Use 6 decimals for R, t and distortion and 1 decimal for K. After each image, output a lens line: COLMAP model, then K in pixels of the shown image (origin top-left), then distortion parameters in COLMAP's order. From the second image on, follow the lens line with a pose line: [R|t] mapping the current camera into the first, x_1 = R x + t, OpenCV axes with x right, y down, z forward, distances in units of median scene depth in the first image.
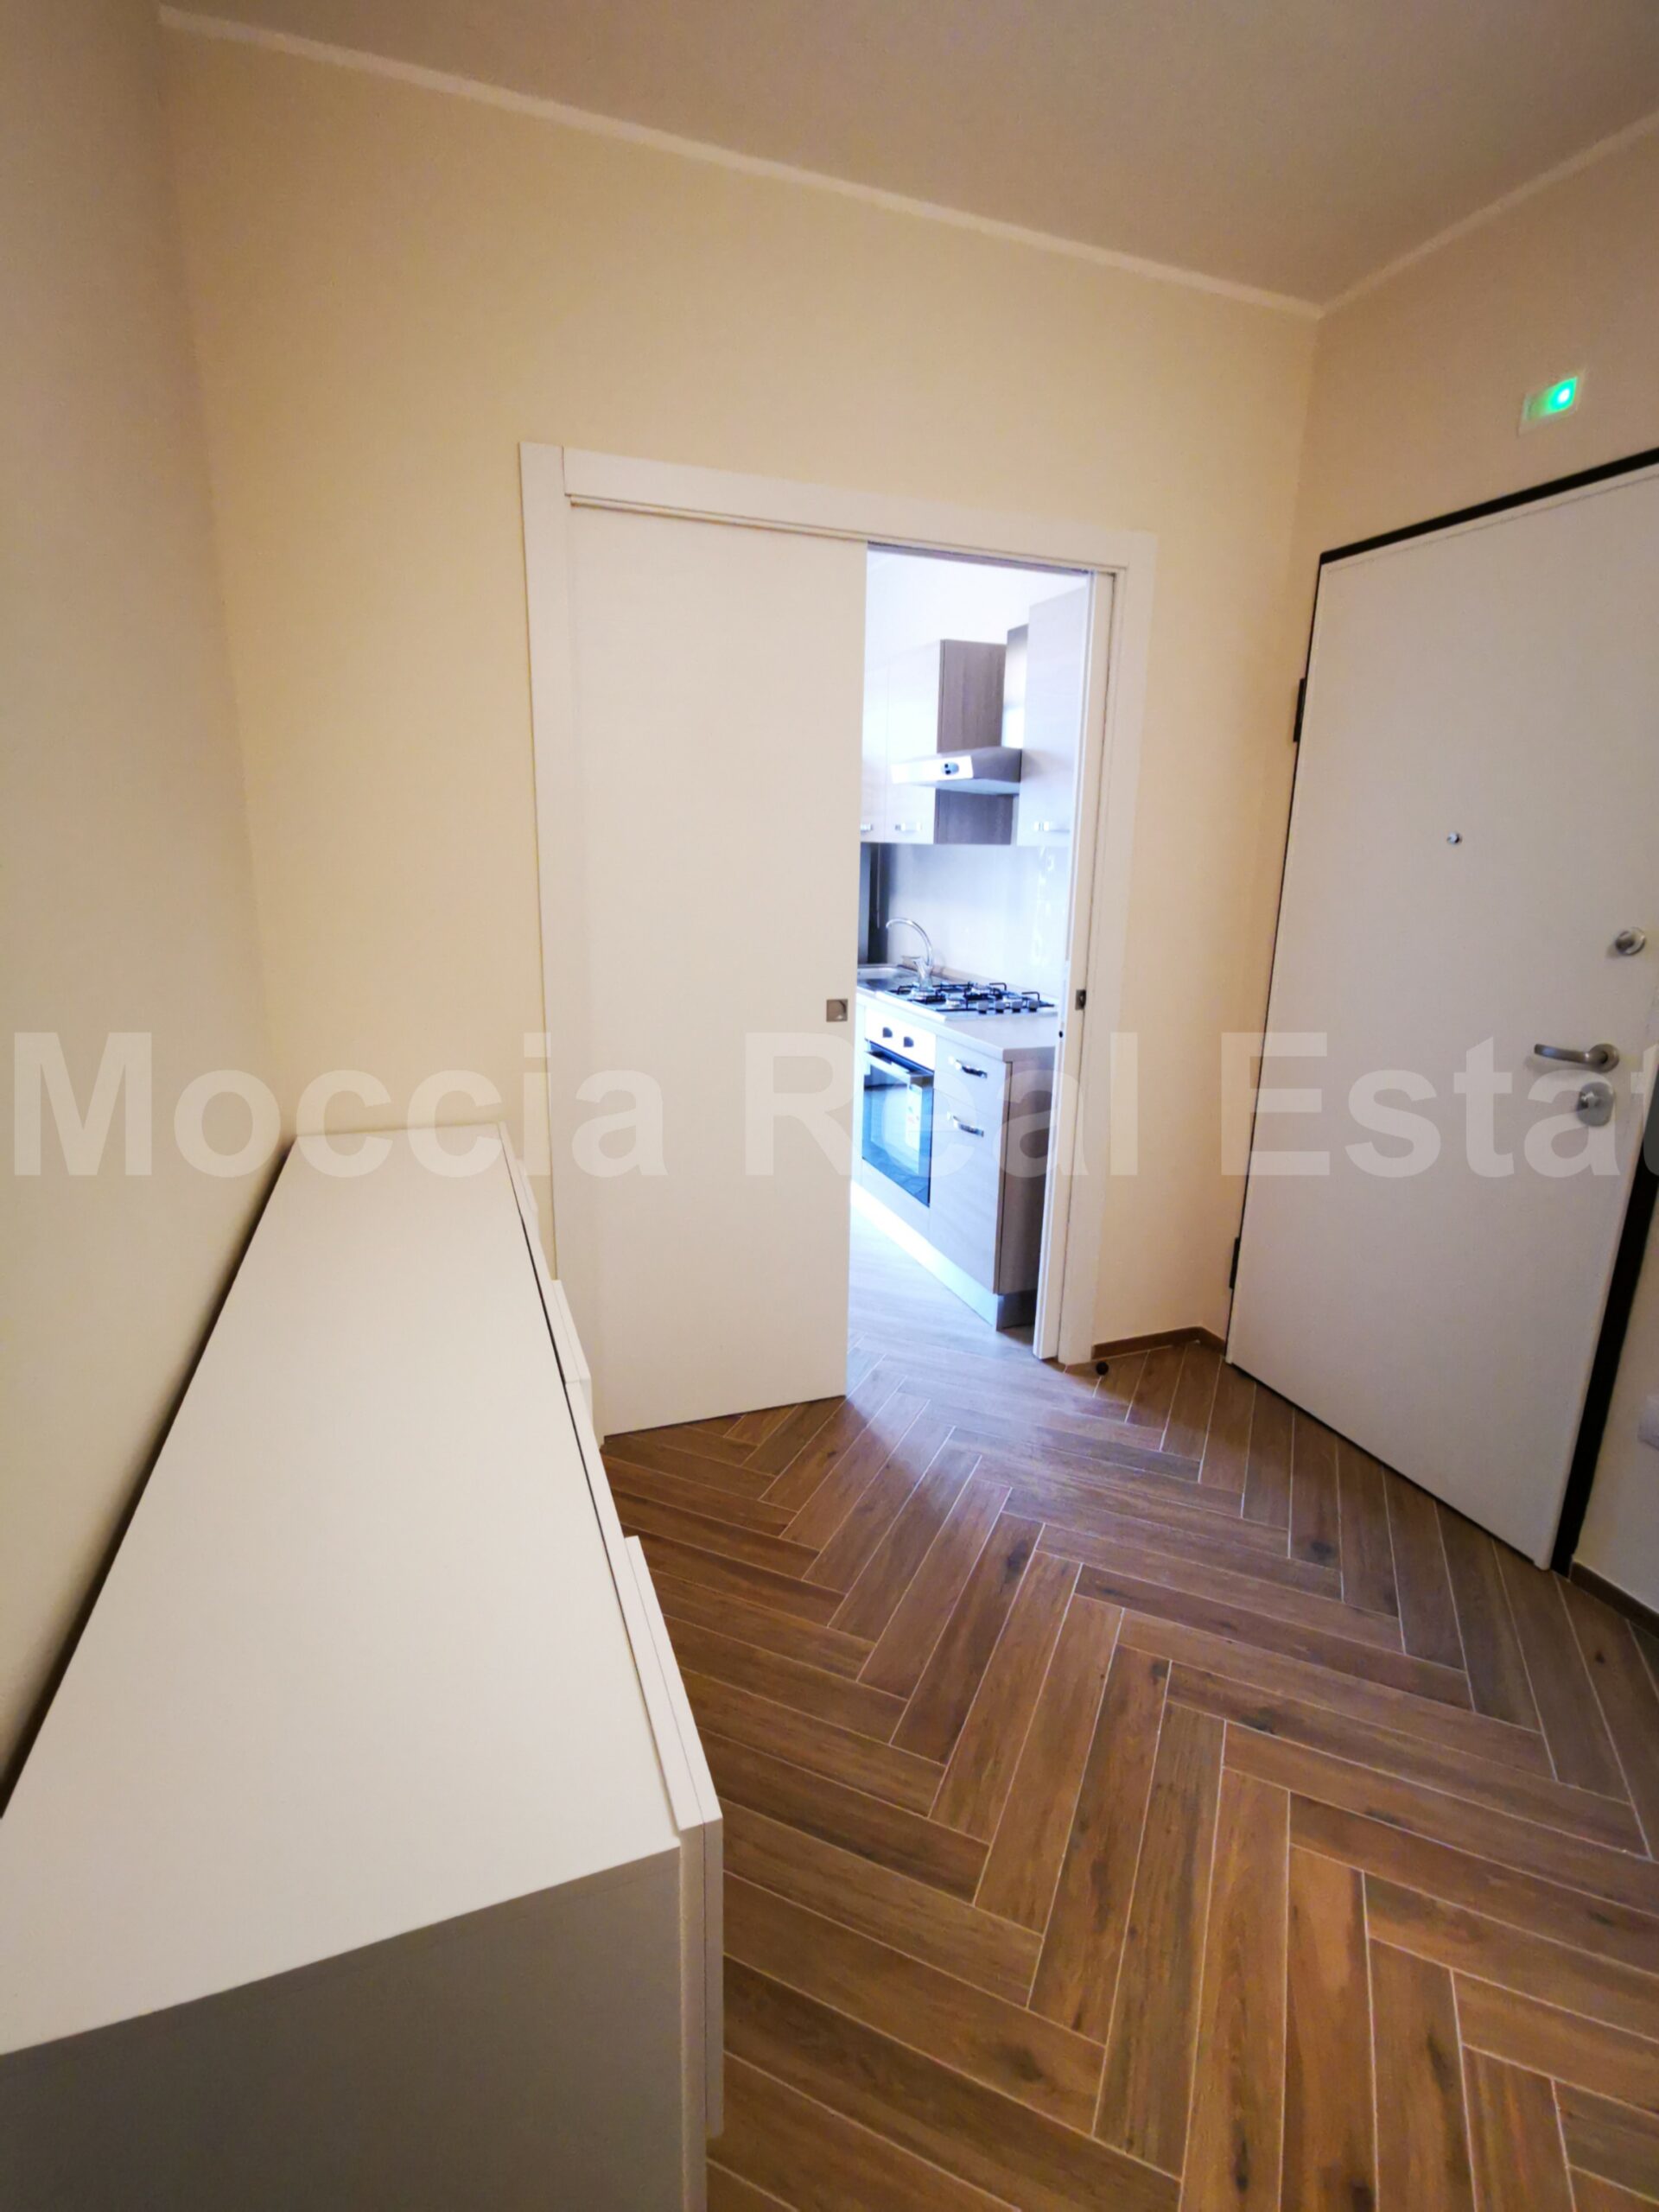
lens RADIAL K [[1060.5, 0, 830.5], [0, 1060.5, 1109.2], [0, 0, 1]] dist [-0.010166, 0.015836]
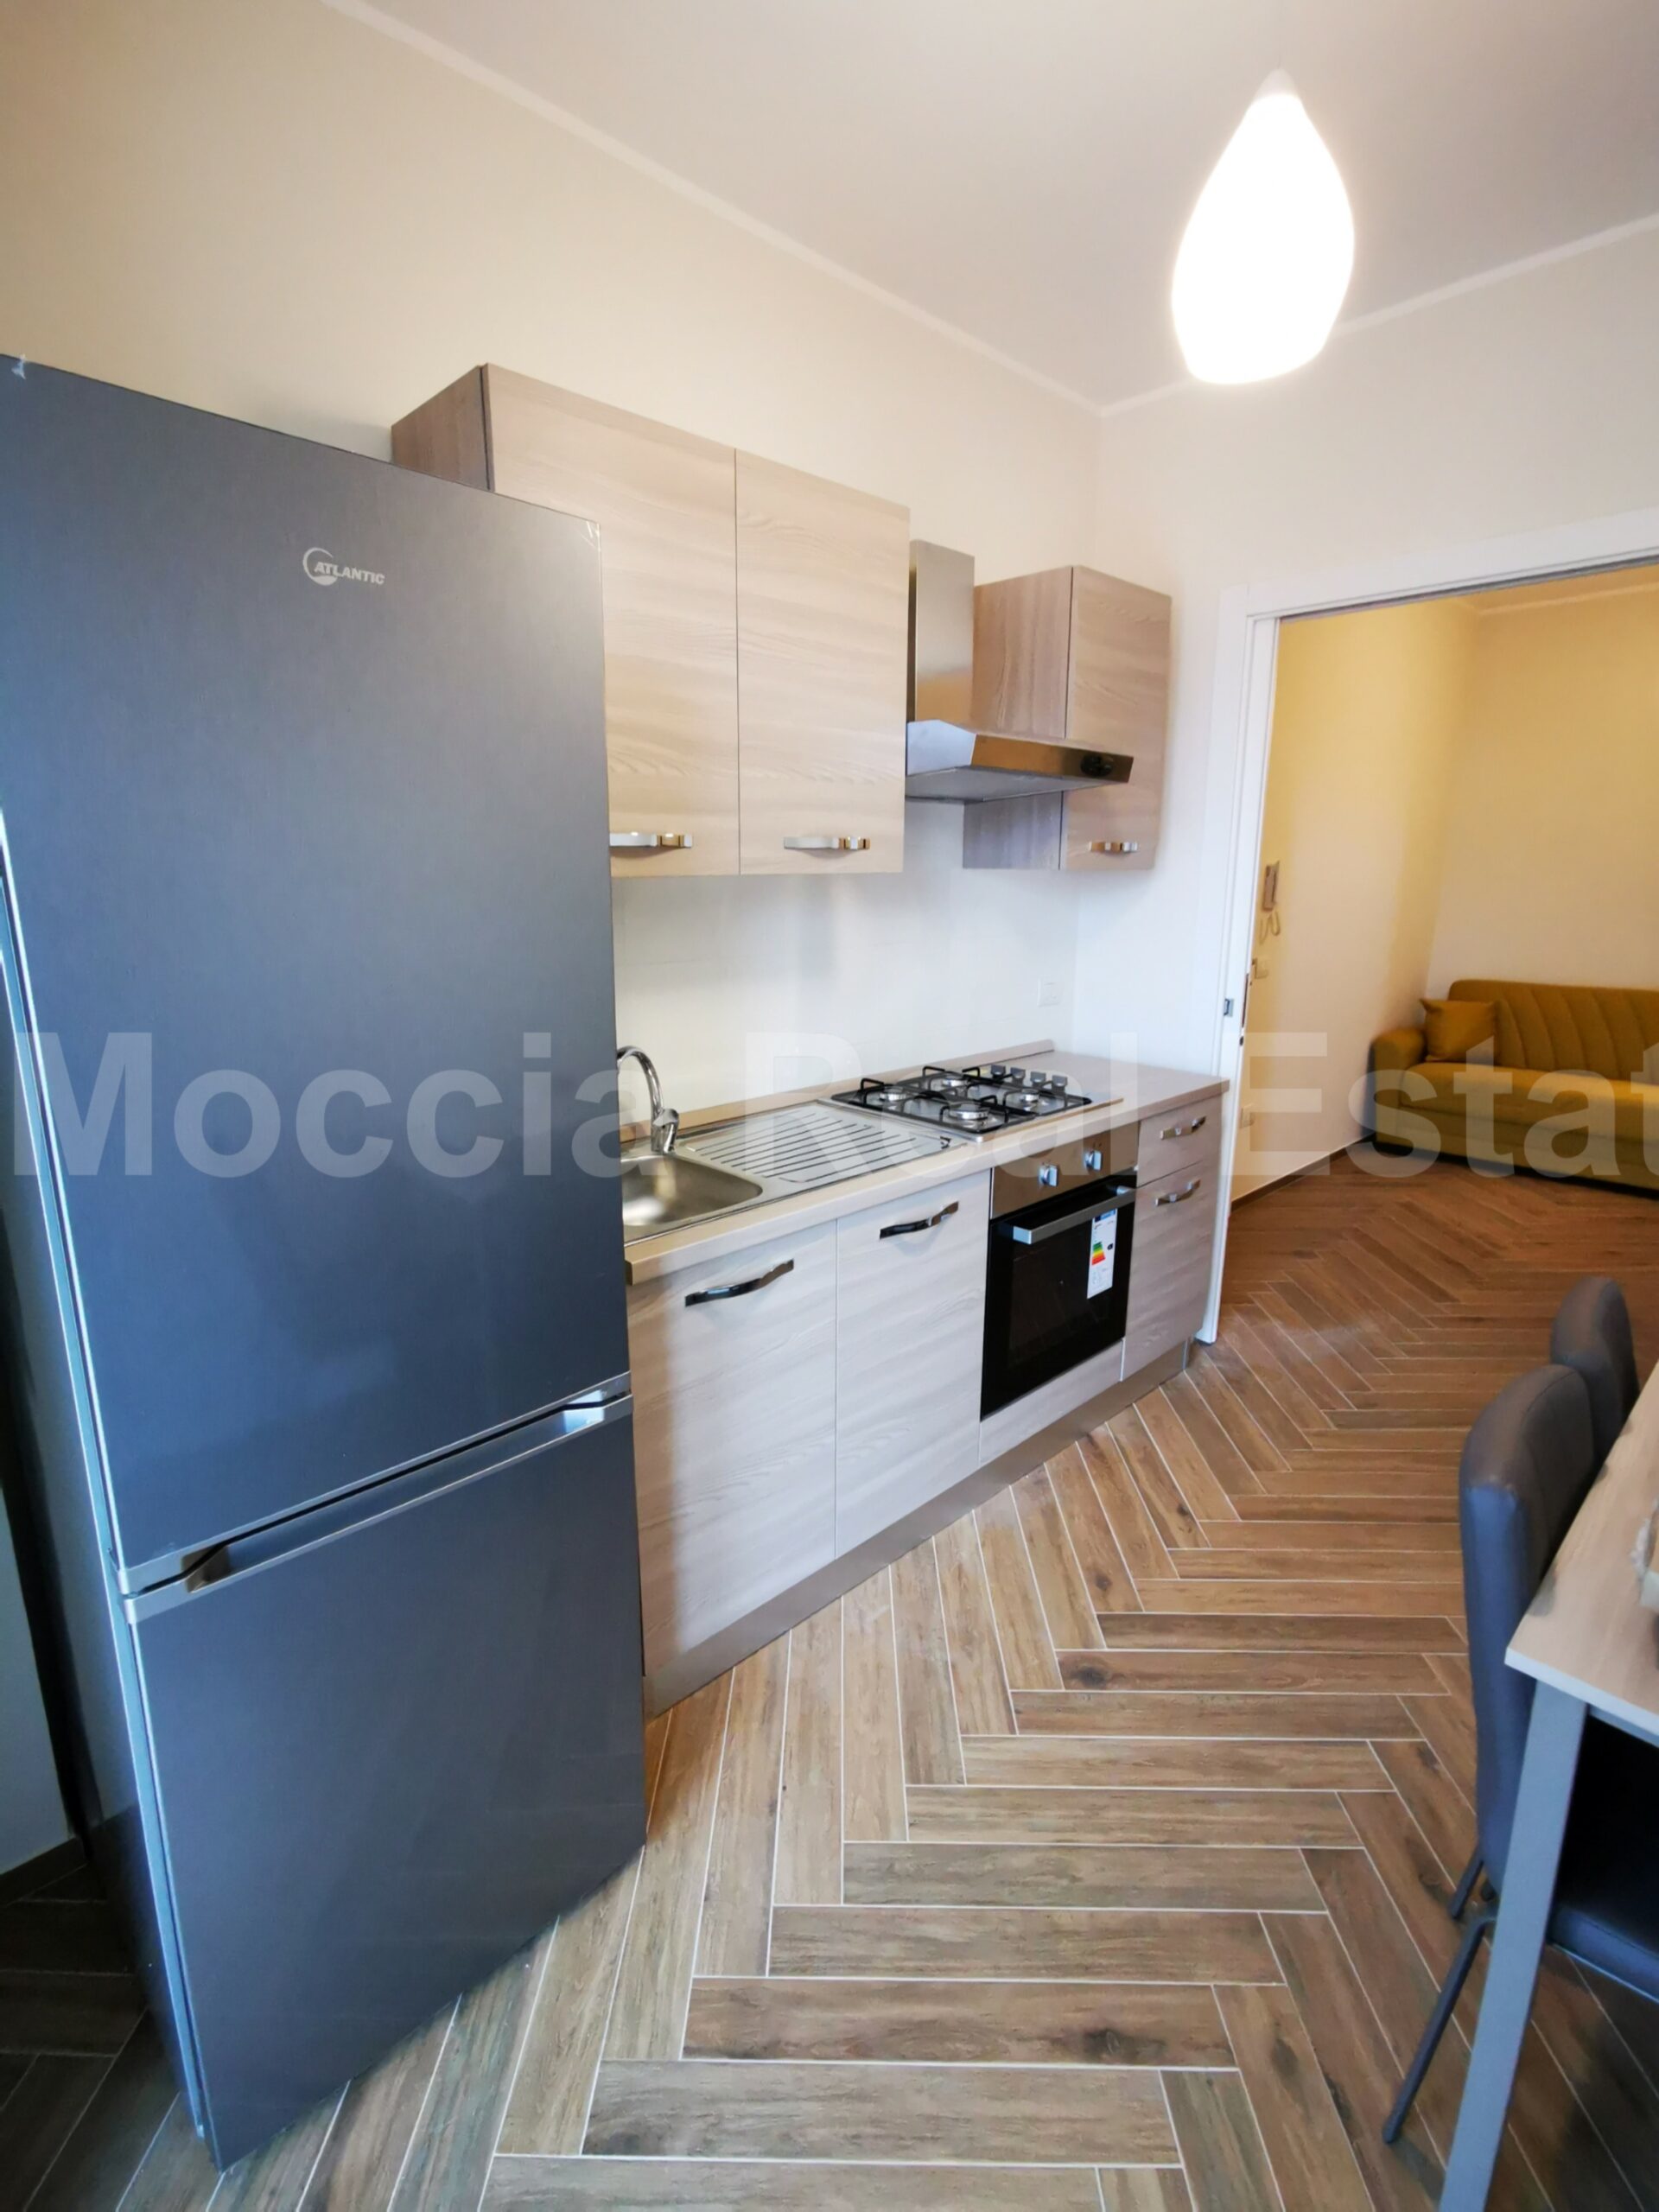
lens RADIAL K [[1060.5, 0, 839.9], [0, 1060.5, 1097.1], [0, 0, 1]] dist [-0.010166, 0.015836]
pose [[-0.402915, -0.216153, 0.889347, -0.808646], [0.222293, 0.919503, 0.324191, -0.619960], [-0.887832, 0.328317, -0.322432, 2.336878]]
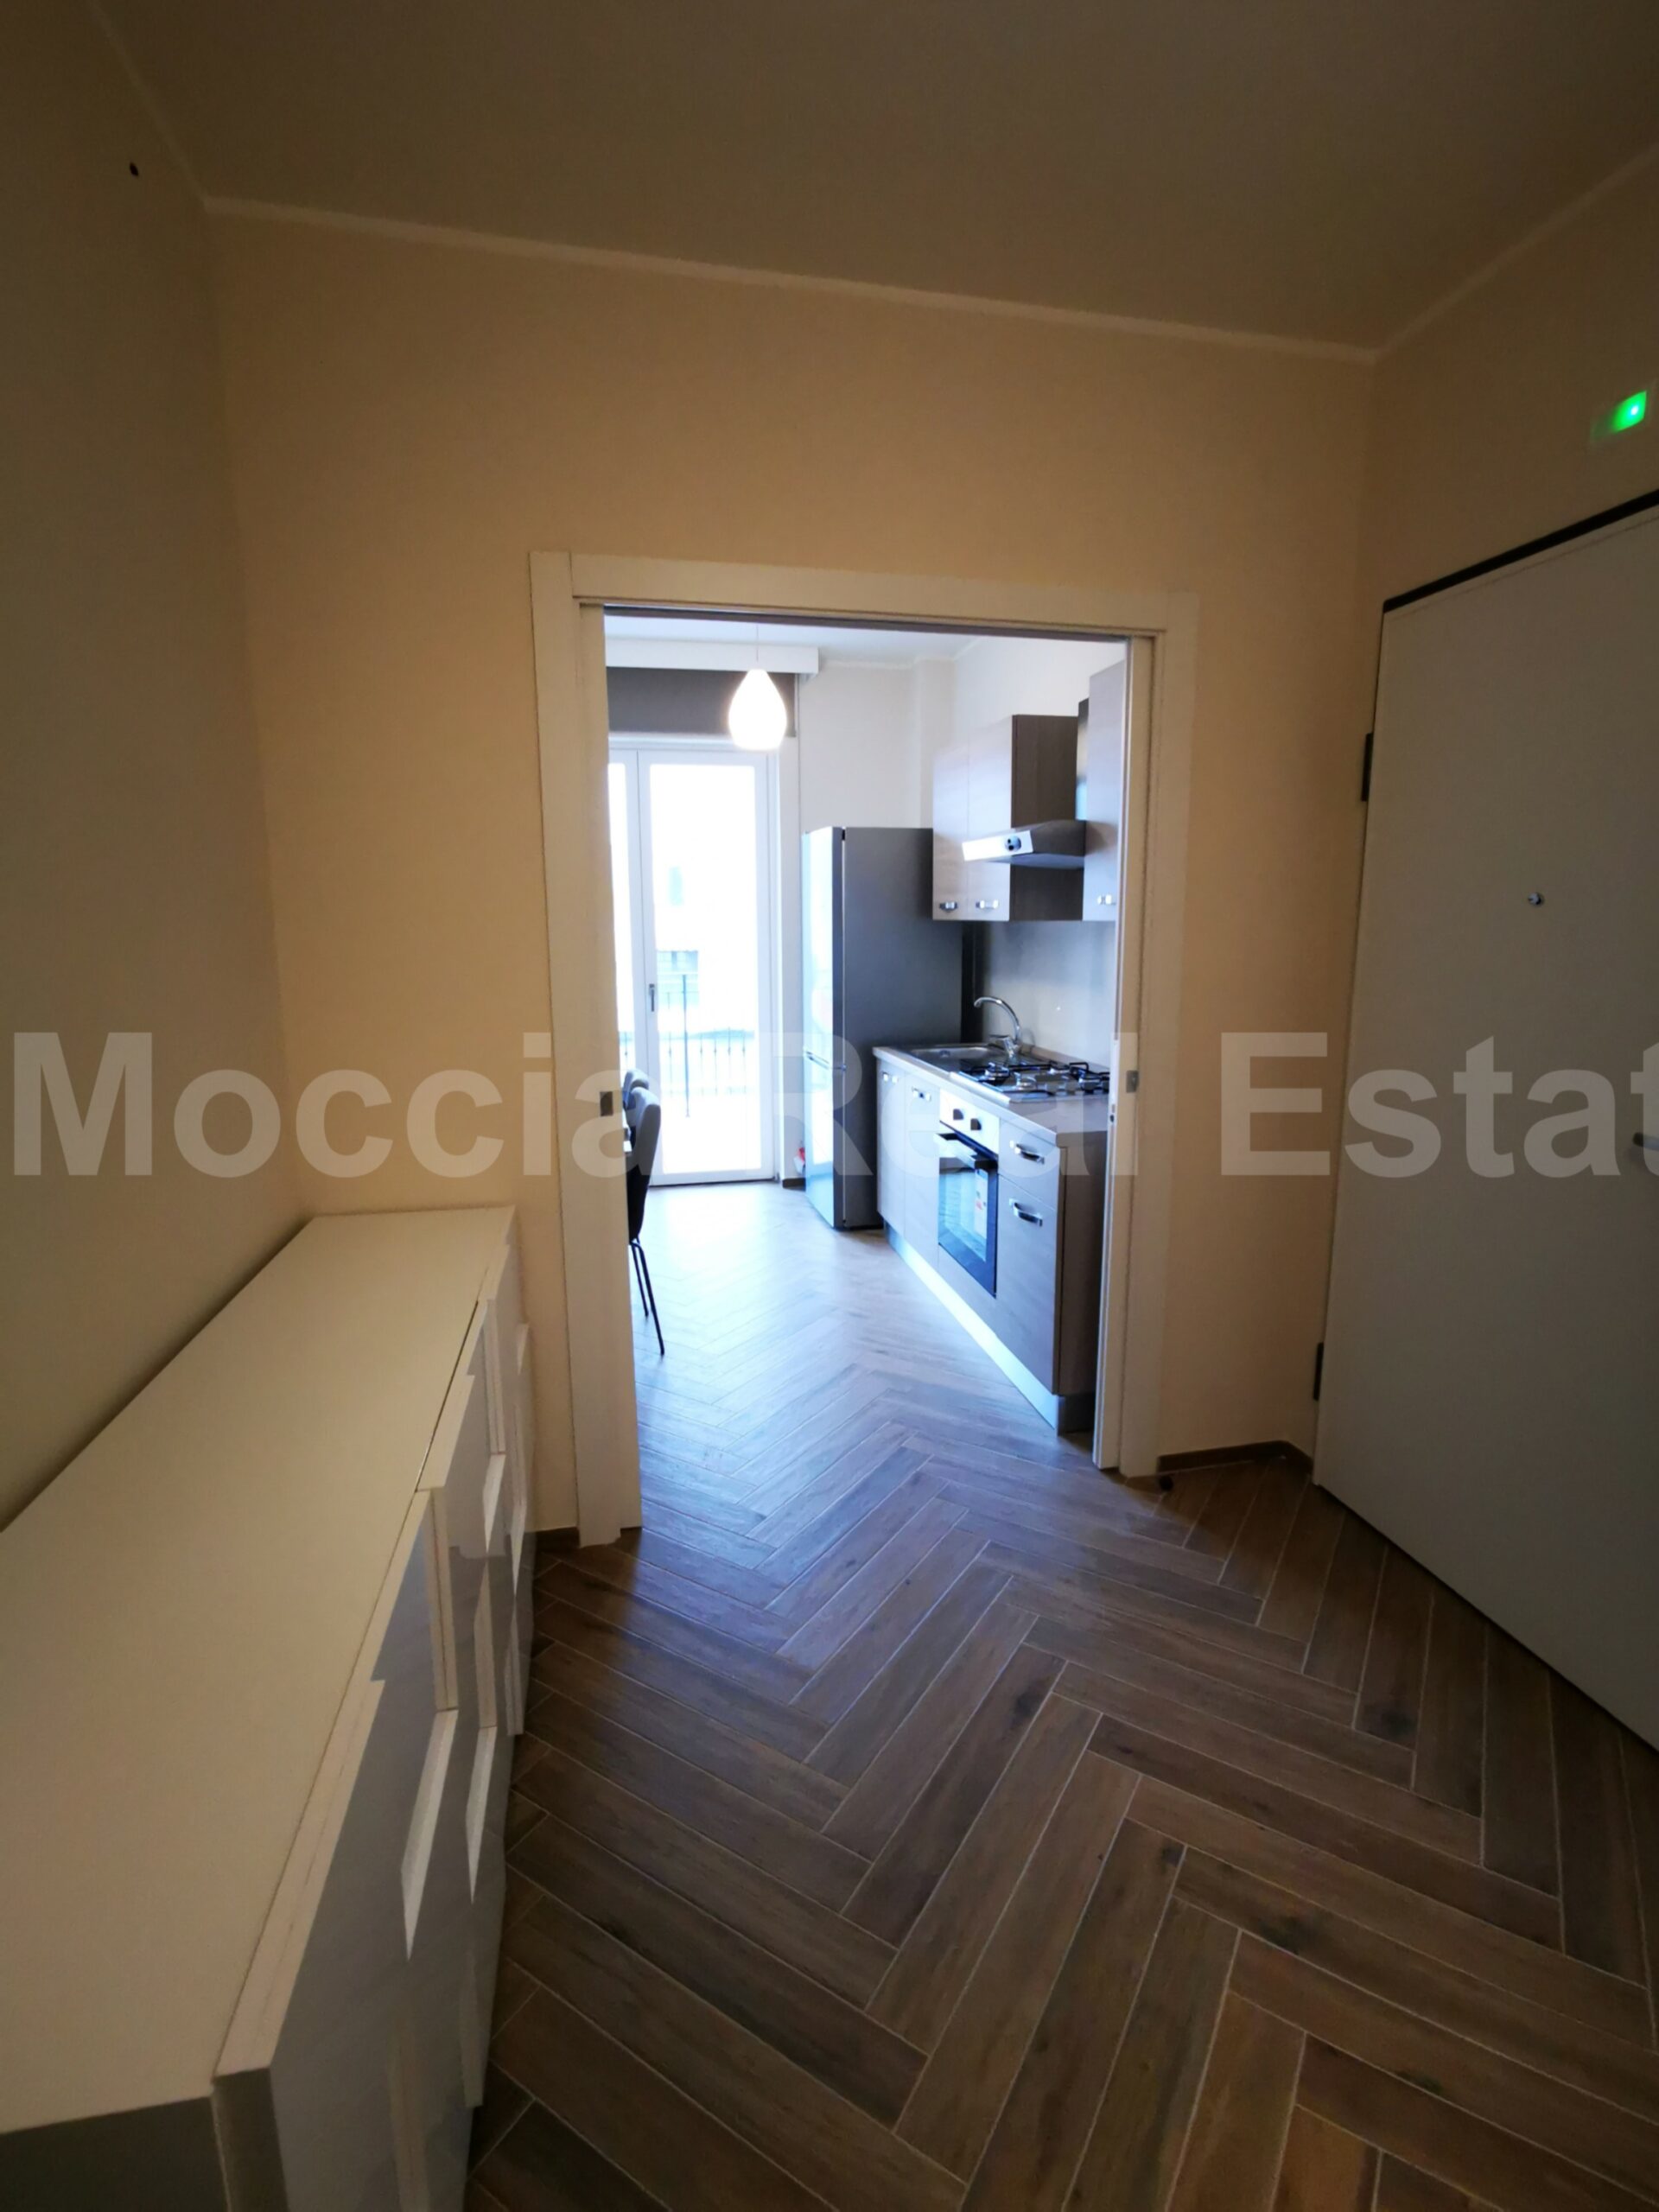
lens RADIAL K [[1060.5, 0, 831.7], [0, 1060.5, 1109.7], [0, 0, 1]] dist [-0.010166, 0.015836]
pose [[0.988831, 0.001123, -0.149038, 0.151449], [-0.011839, 0.997403, -0.071037, -0.011566], [0.148571, 0.072008, 0.986277, 0.055443]]
